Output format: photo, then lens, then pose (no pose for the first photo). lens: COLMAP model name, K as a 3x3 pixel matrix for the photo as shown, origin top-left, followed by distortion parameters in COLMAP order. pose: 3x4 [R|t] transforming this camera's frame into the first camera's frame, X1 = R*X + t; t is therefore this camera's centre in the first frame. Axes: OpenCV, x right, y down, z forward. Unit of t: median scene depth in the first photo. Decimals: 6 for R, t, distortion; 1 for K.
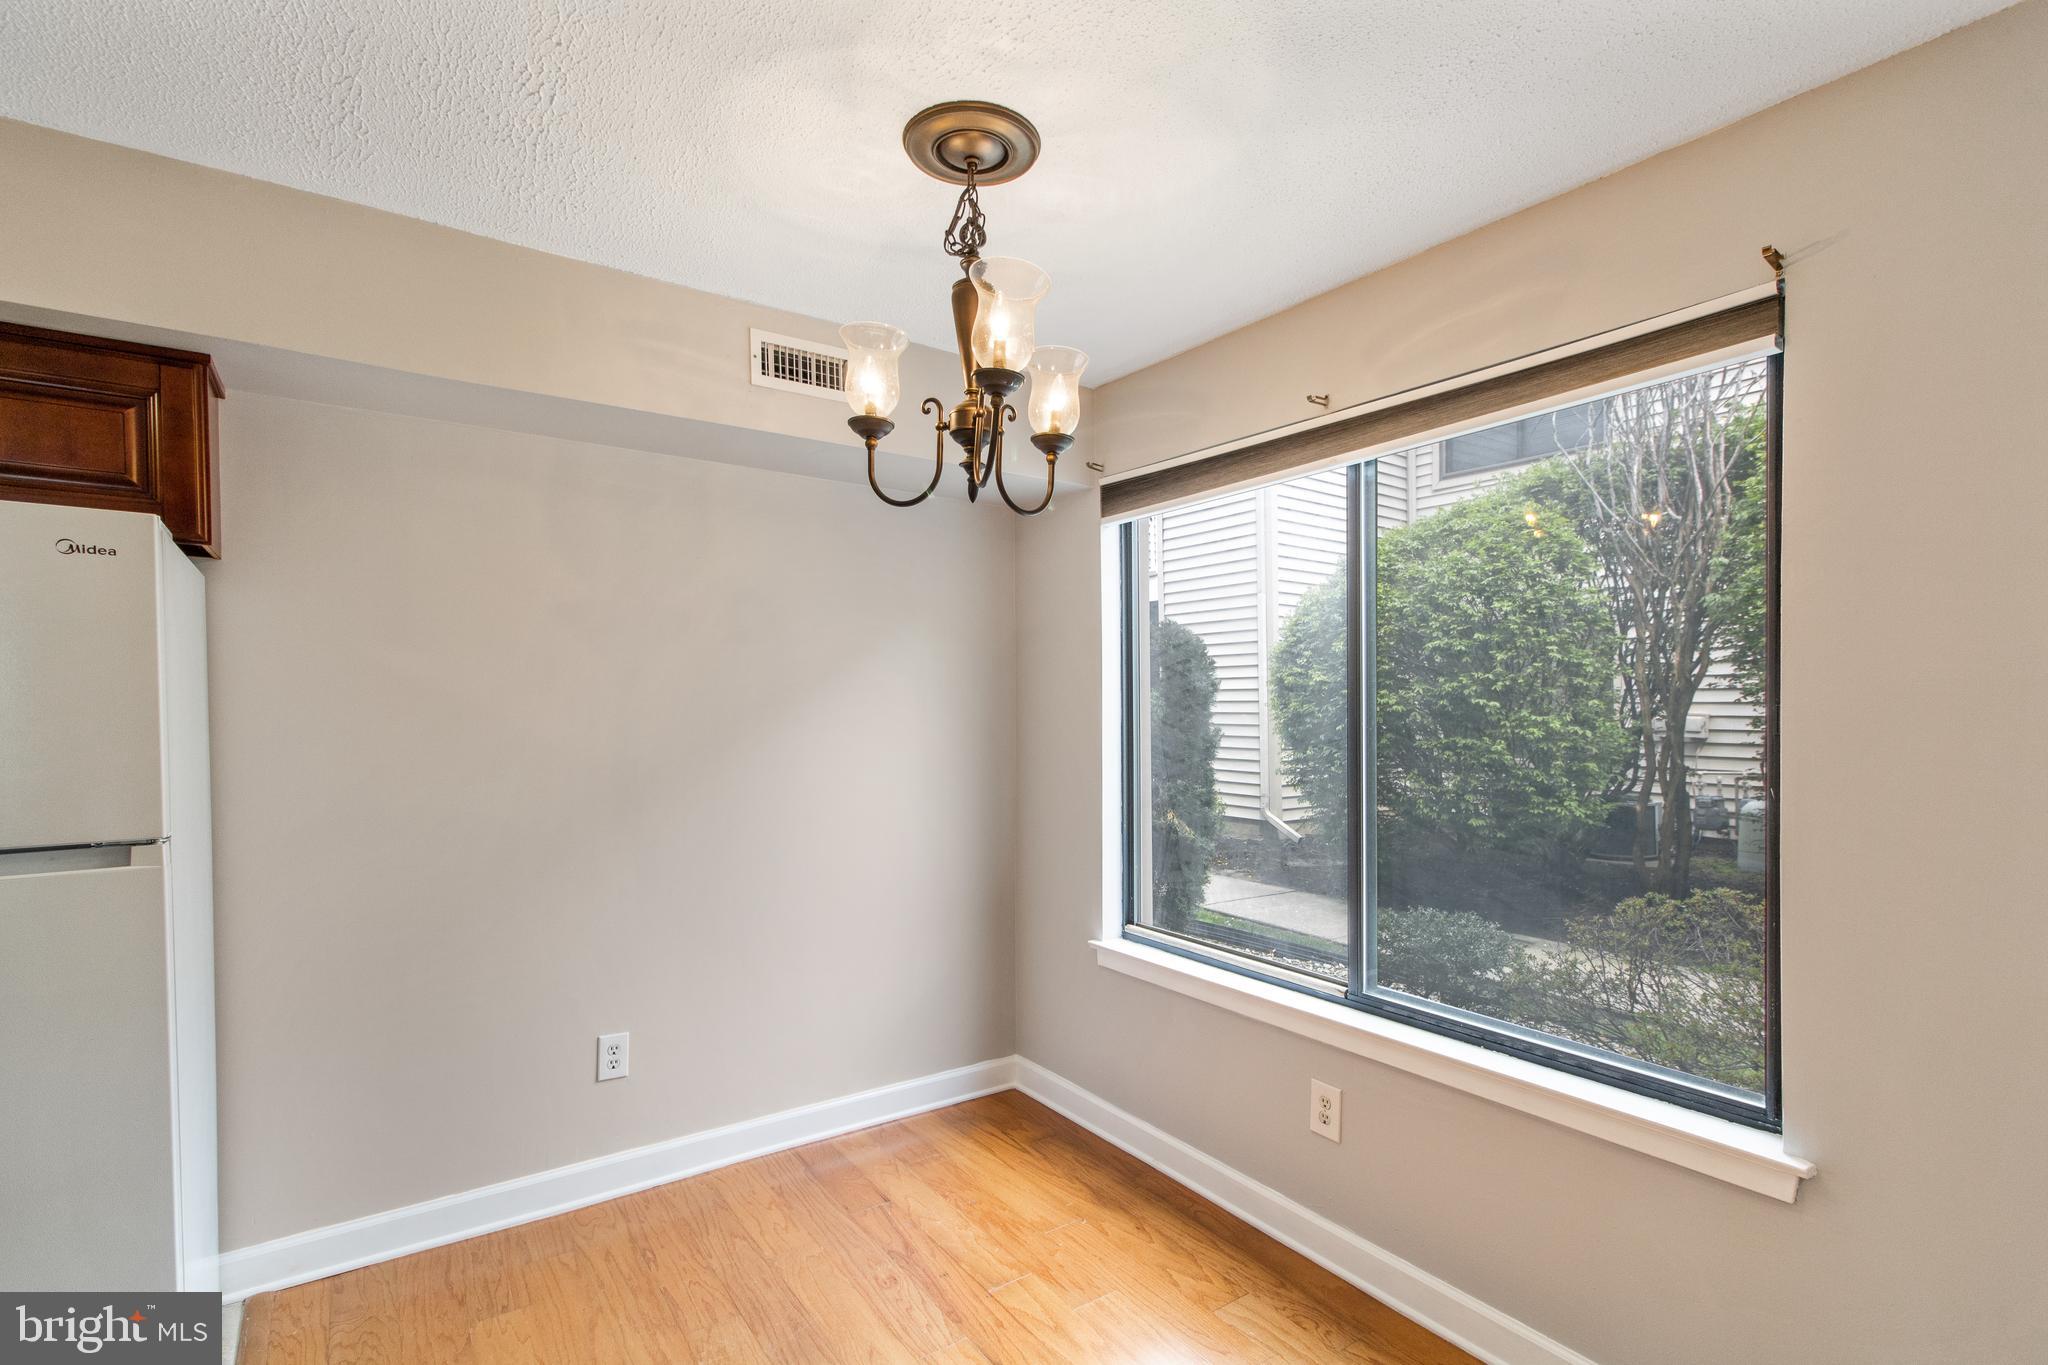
lens RADIAL K [[963.5, 0, 1031.1], [0, 963.5, 689.2], [0, 0, 1]] dist [0.004312, 0.000058]
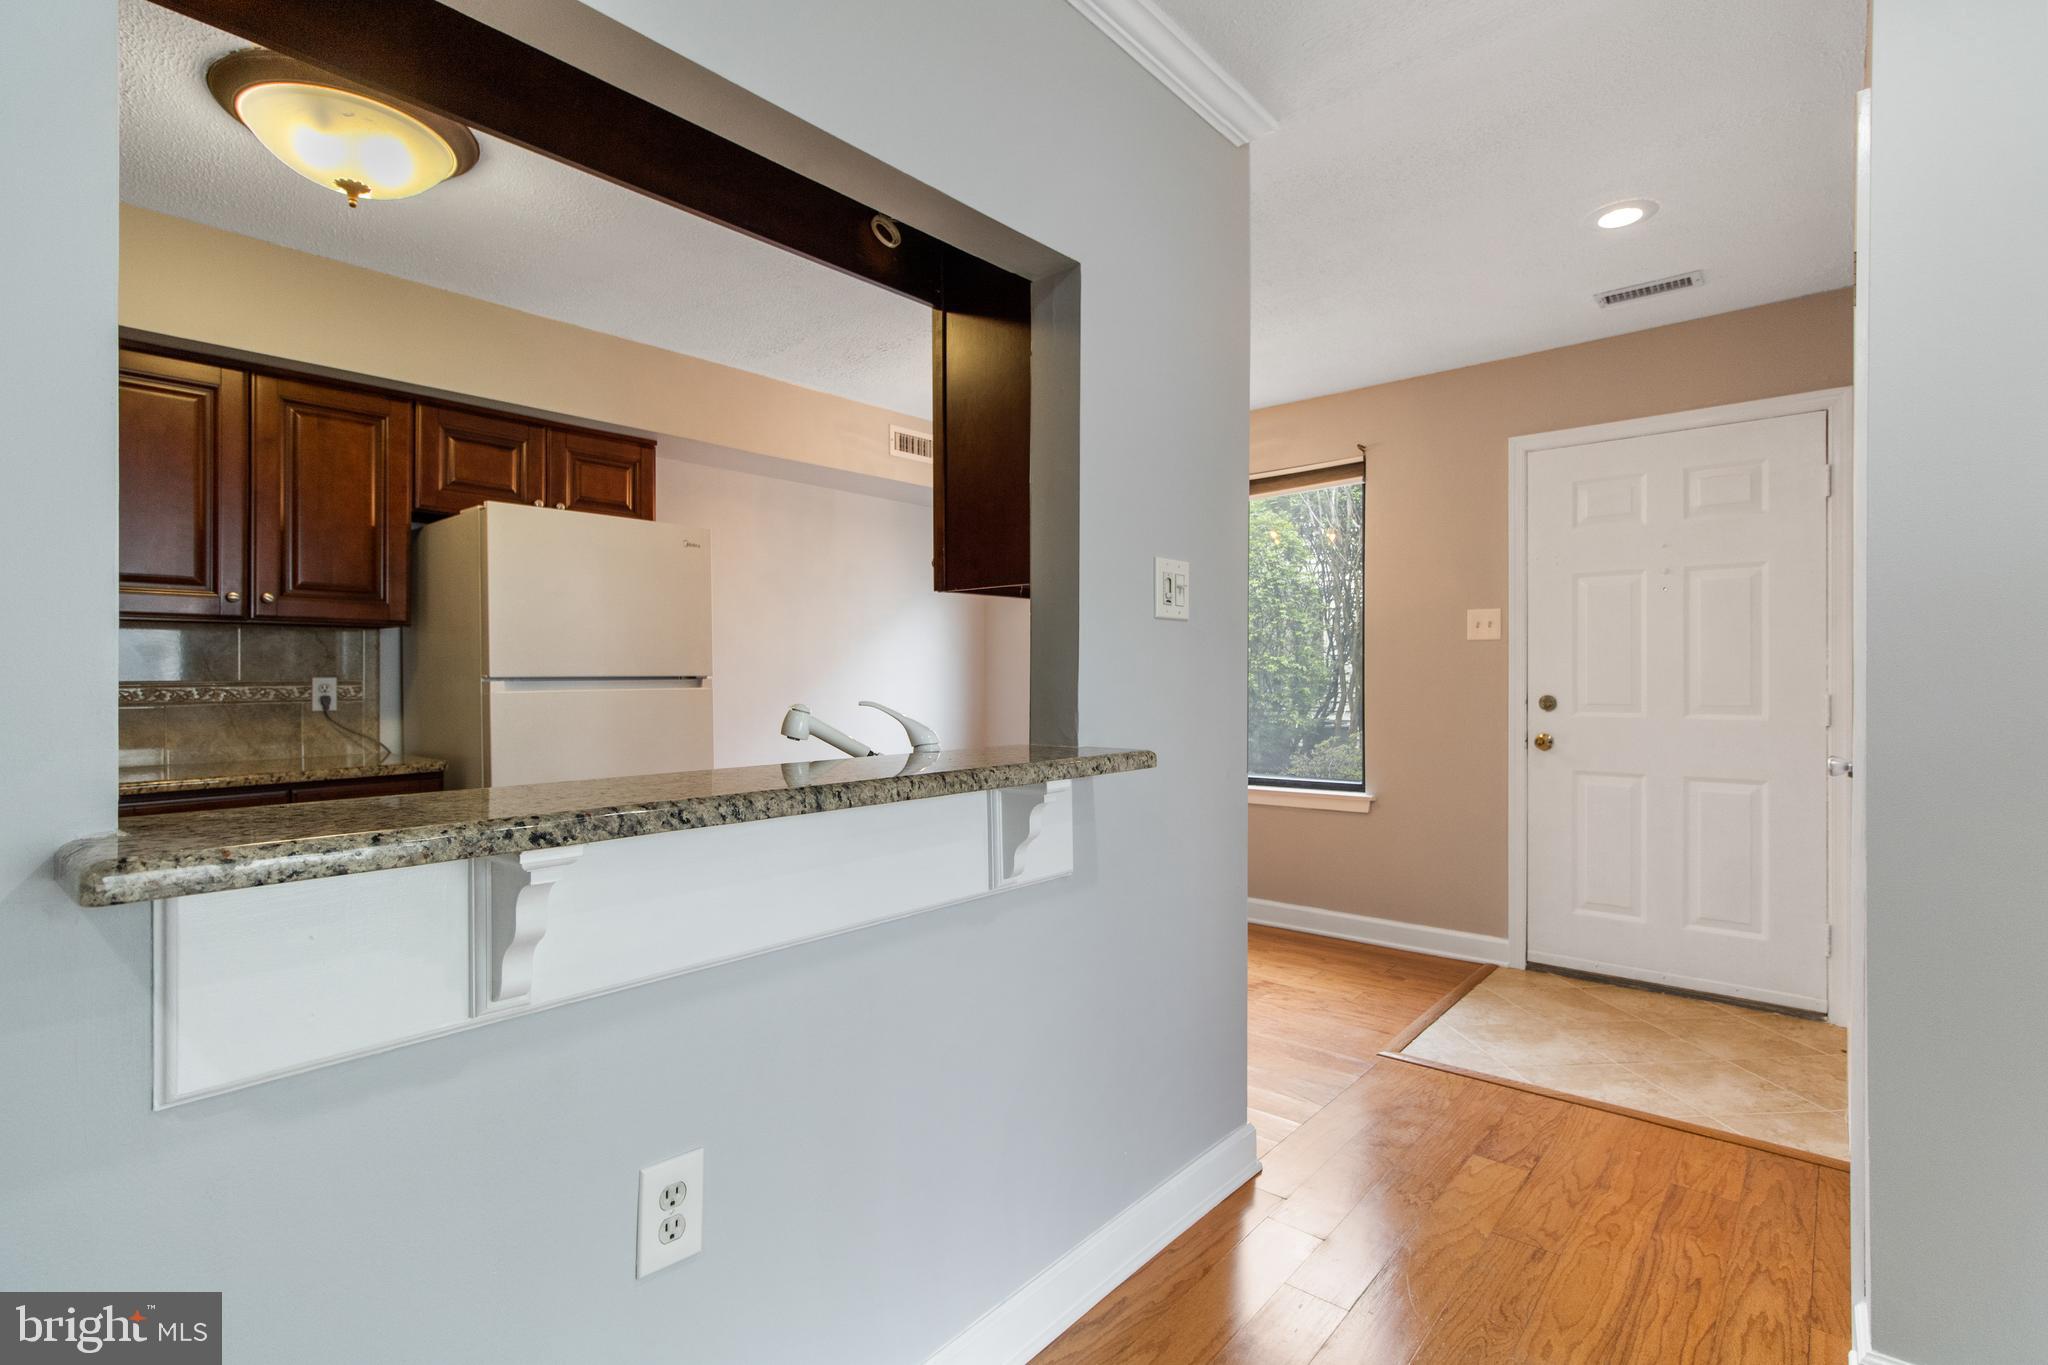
lens RADIAL K [[963.5, 0, 1019.3], [0, 963.5, 677.5], [0, 0, 1]] dist [0.004312, 0.000058]
pose [[0.973870, -0.006835, 0.227003, -0.200343], [0.003636, 0.999888, 0.014508, 0.036476], [-0.227077, -0.013304, 0.973786, -0.367941]]
